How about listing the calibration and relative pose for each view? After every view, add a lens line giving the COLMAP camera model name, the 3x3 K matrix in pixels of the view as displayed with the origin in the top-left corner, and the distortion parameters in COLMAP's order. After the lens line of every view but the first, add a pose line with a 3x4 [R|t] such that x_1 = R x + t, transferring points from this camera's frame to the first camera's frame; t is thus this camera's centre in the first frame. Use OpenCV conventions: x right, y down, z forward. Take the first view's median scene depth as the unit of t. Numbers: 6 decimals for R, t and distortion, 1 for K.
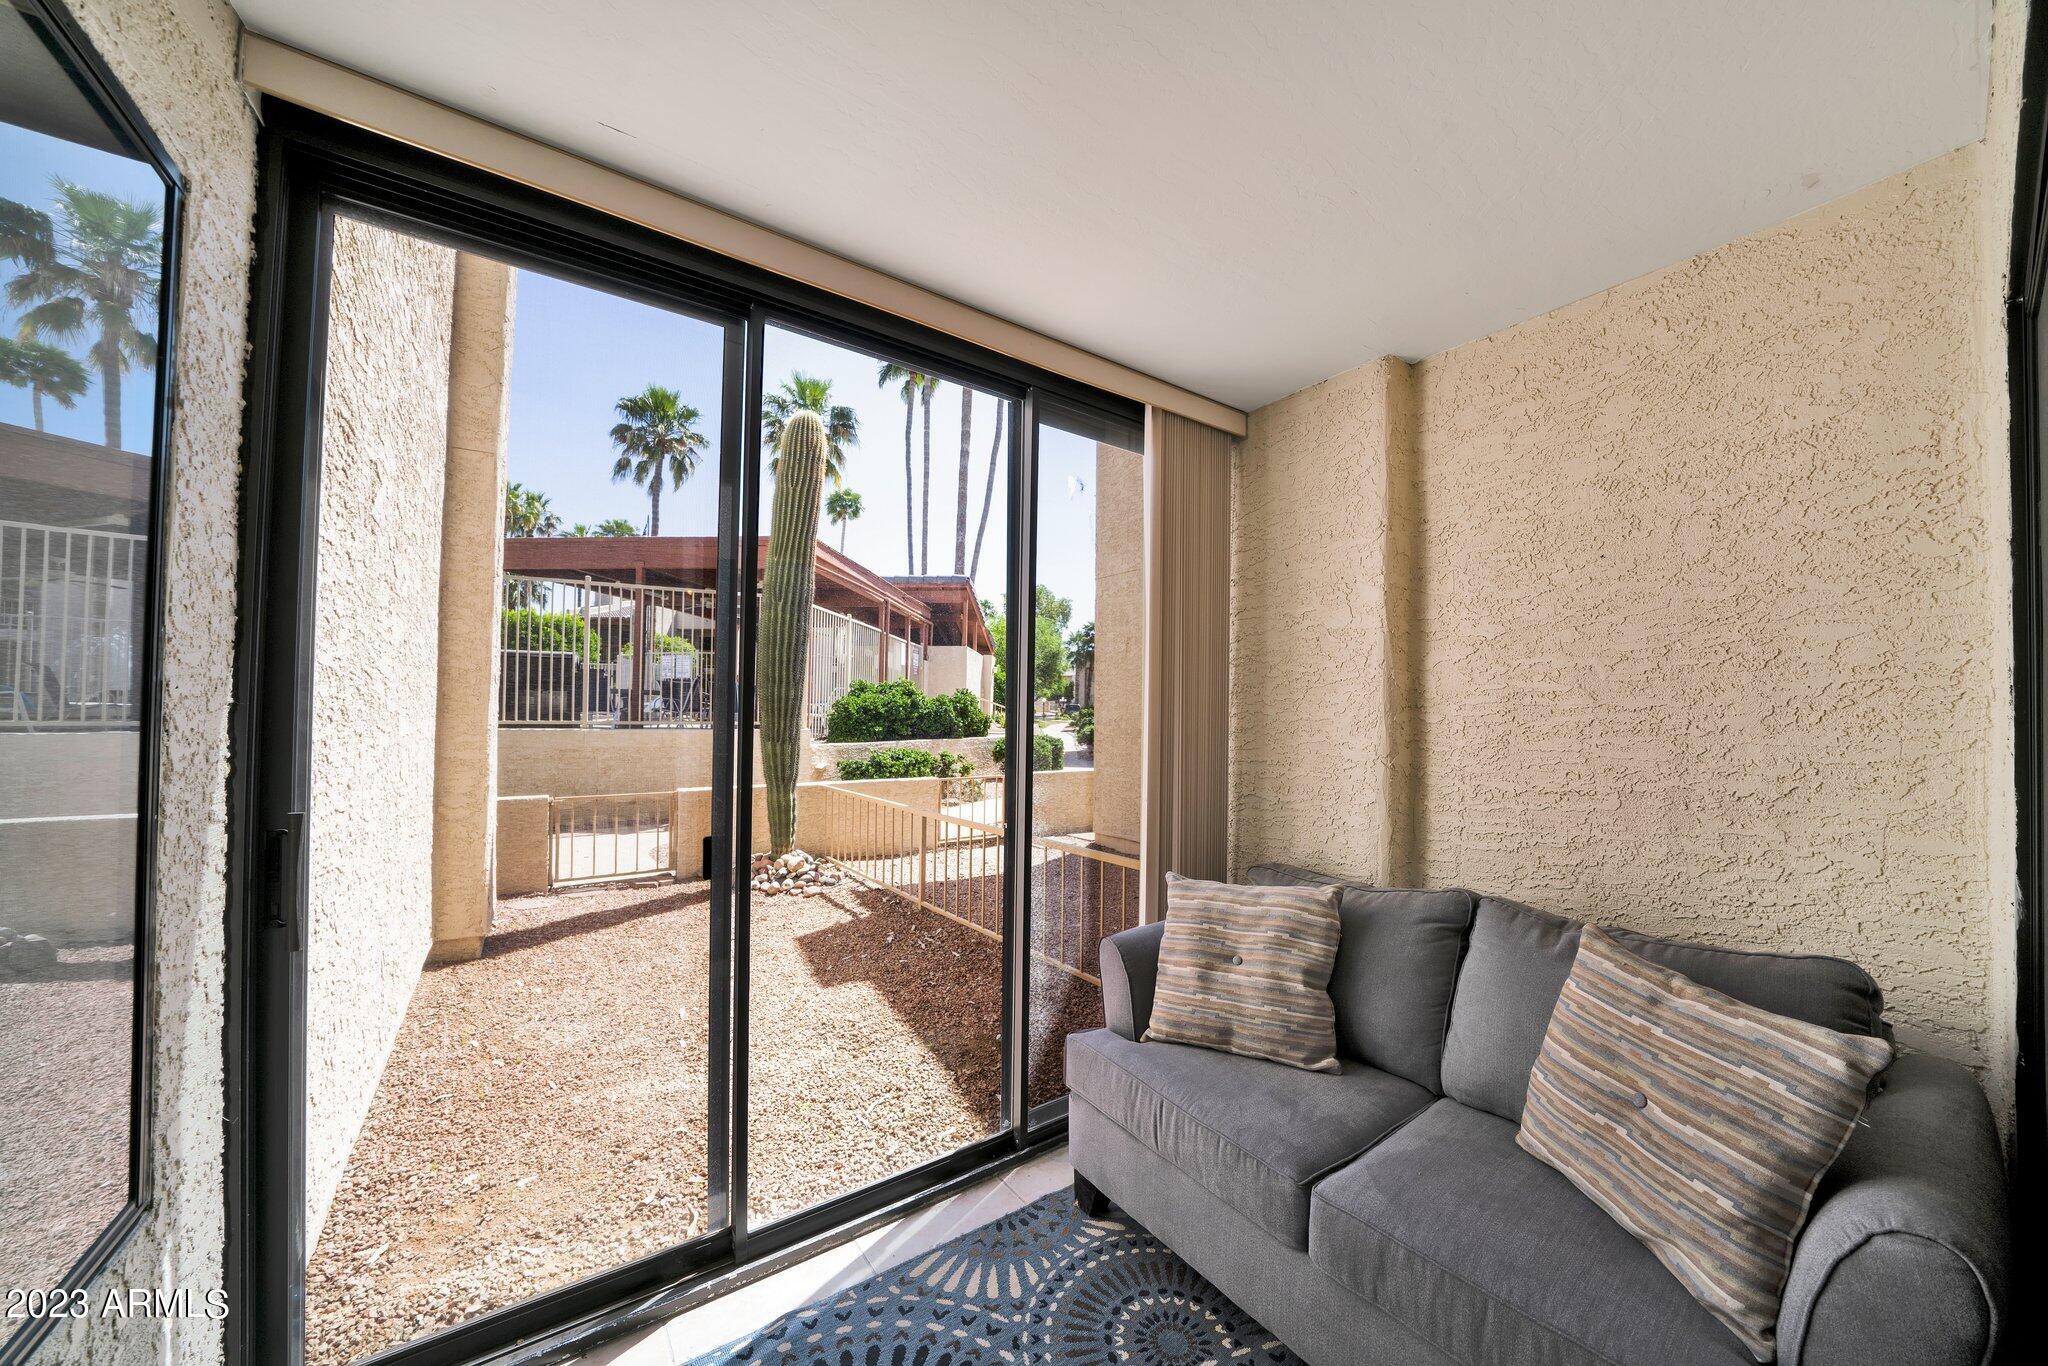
lens RADIAL K [[710.4, 0, 1032.7], [0, 710.4, 692.5], [0, 0, 1]] dist [-0.020794, 0.000882]
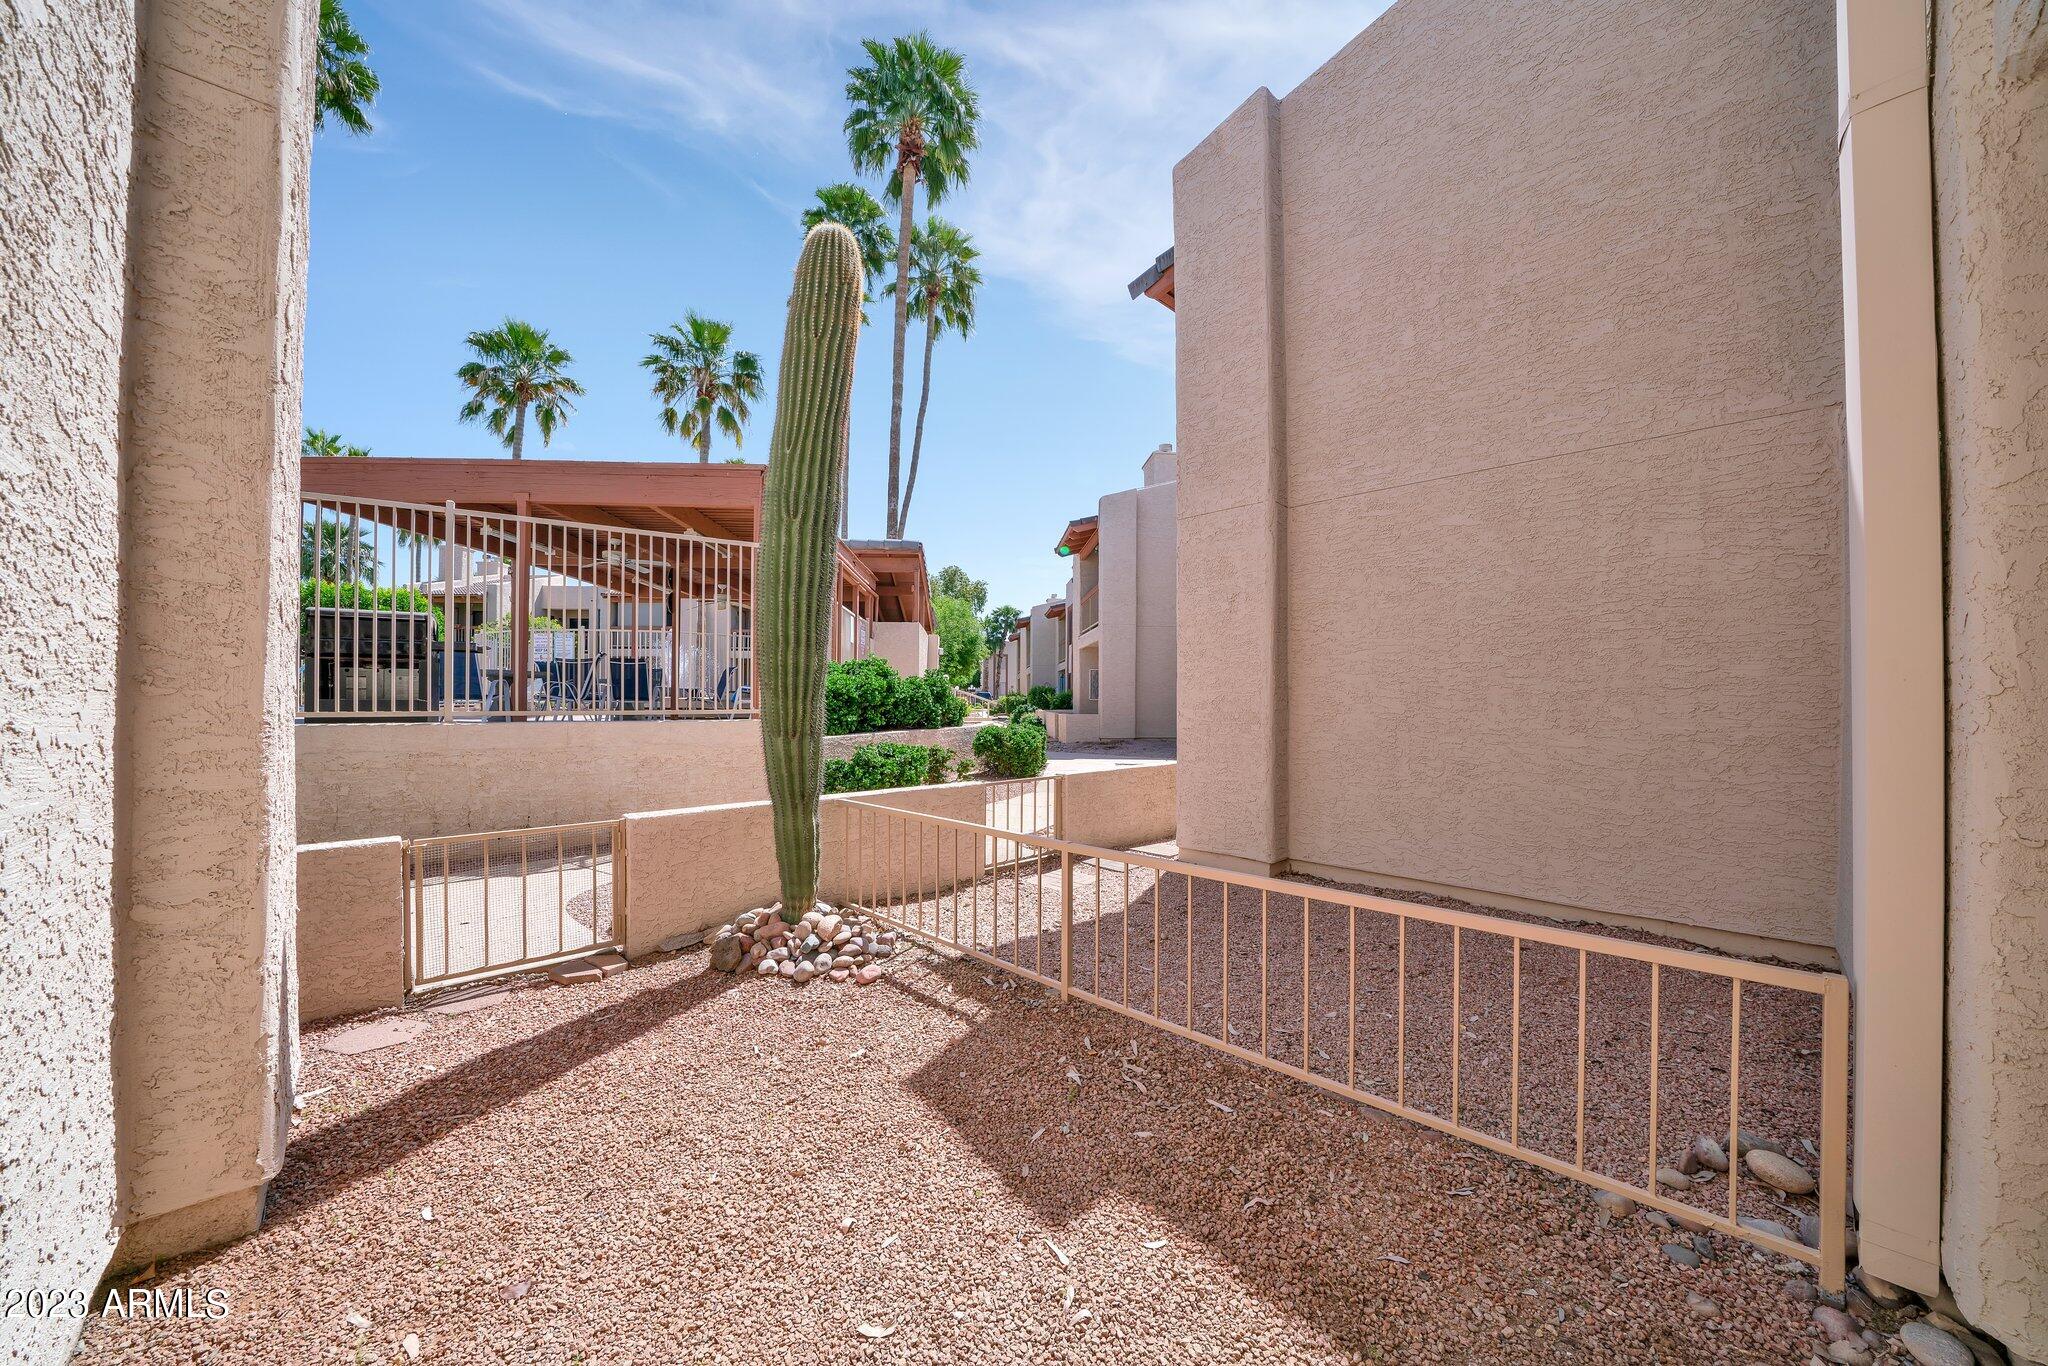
lens RADIAL K [[710.4, 0, 1026.5], [0, 710.4, 691.8], [0, 0, 1]] dist [-0.020794, 0.000882]
pose [[0.989466, -0.008263, 0.144527, -0.256043], [0.006163, 0.999869, 0.014971, 0.021025], [-0.144632, -0.013923, 0.989388, 0.351729]]
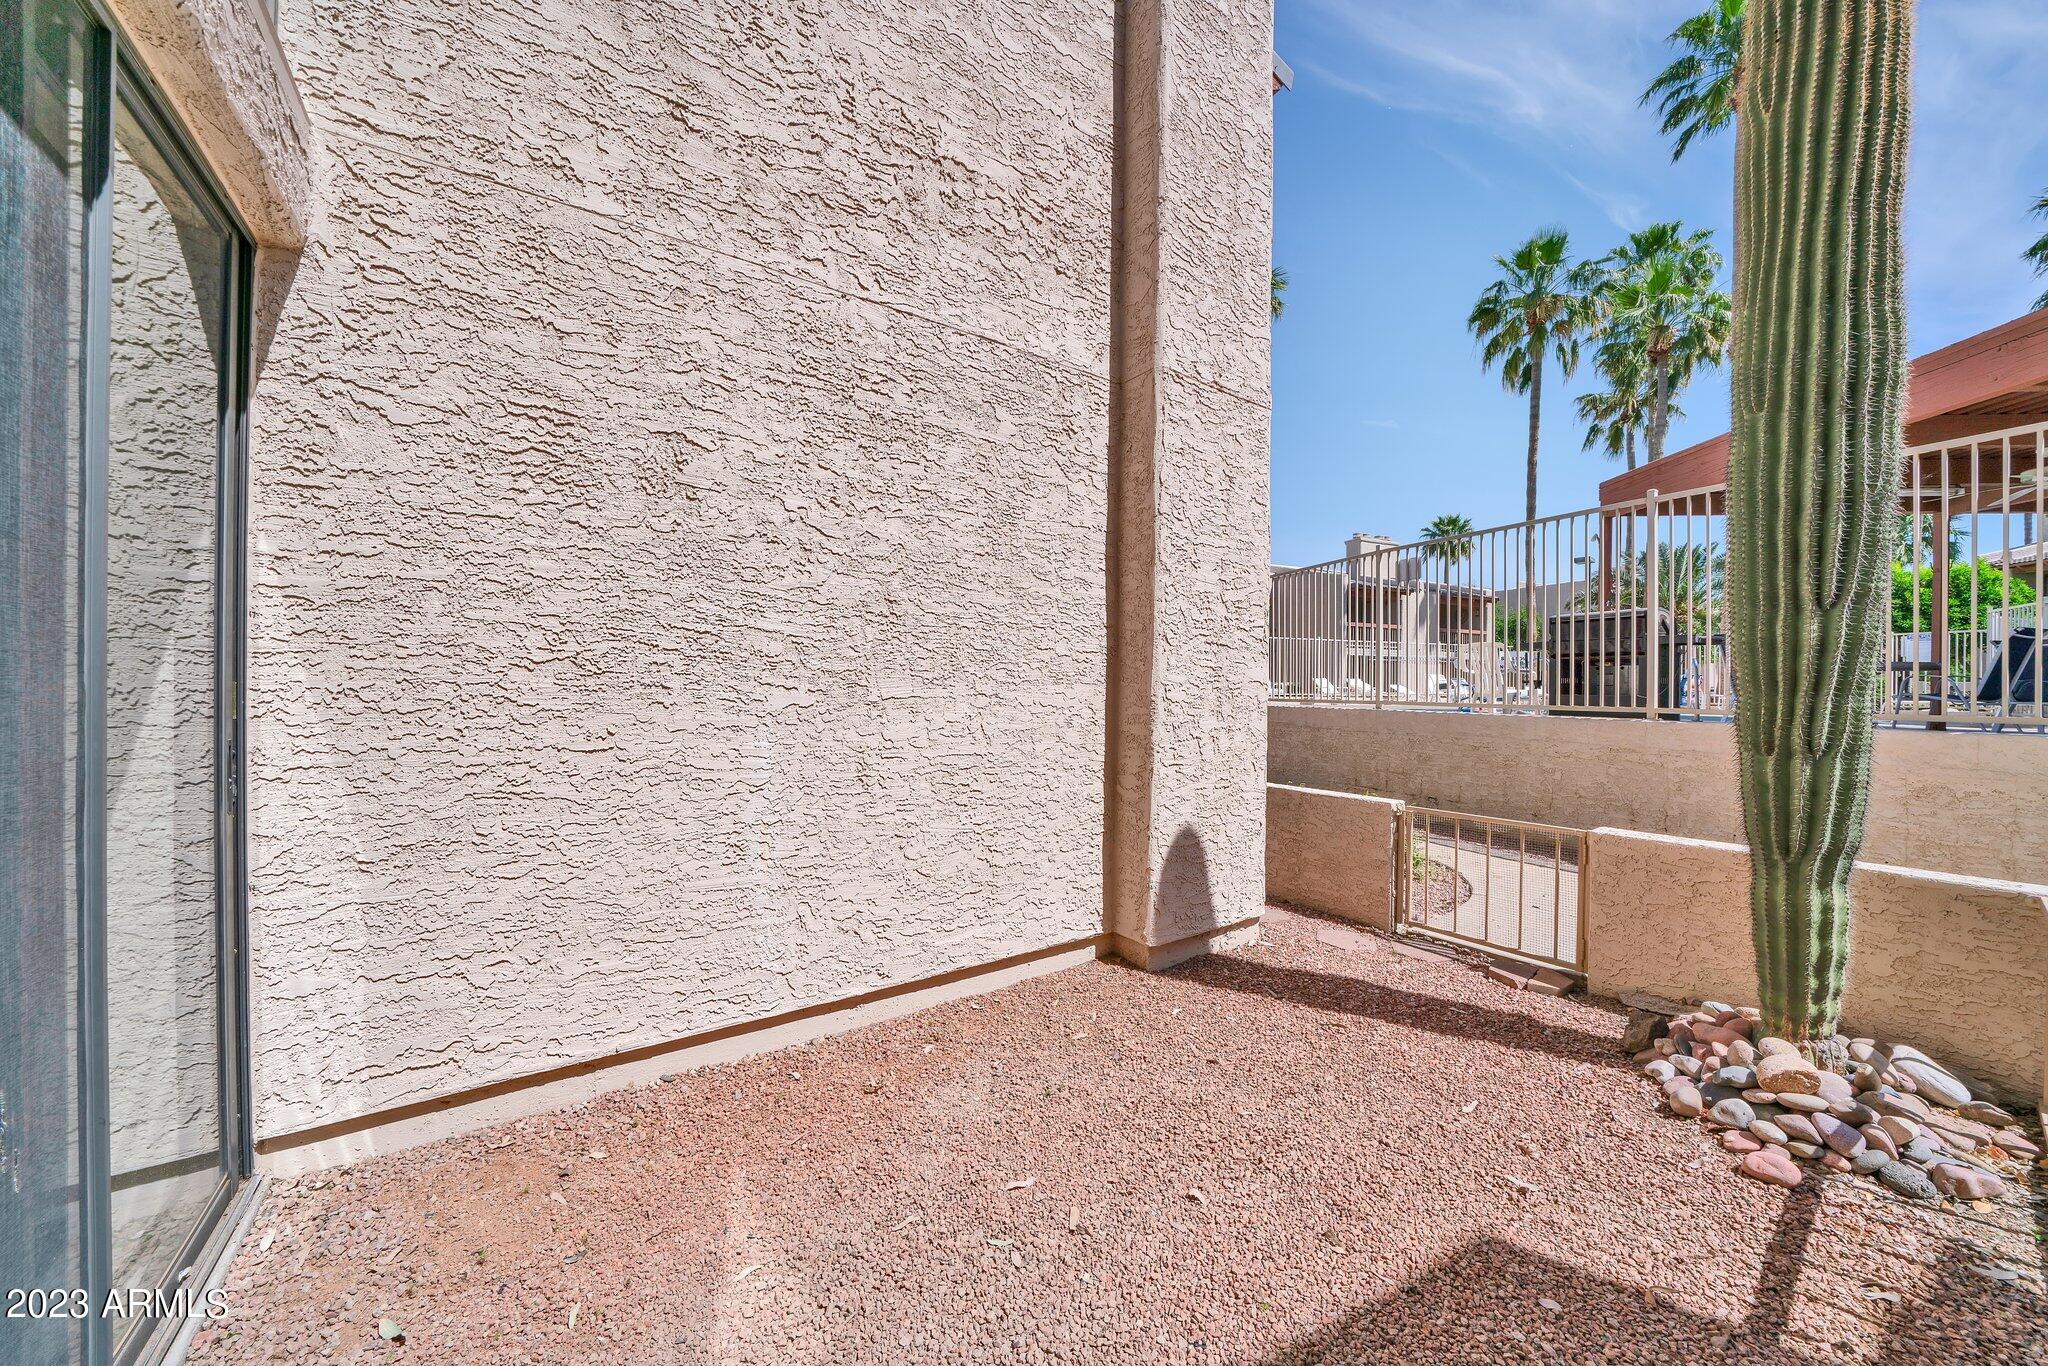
lens RADIAL K [[710.4, 0, 1013.1], [0, 710.4, 697.6], [0, 0, 1]] dist [-0.020794, 0.000882]
pose [[-0.015880, 0.002000, -0.999872, 0.046143], [0.013804, 0.999903, 0.001780, 0.032416], [0.999779, -0.013774, -0.015906, 0.604777]]
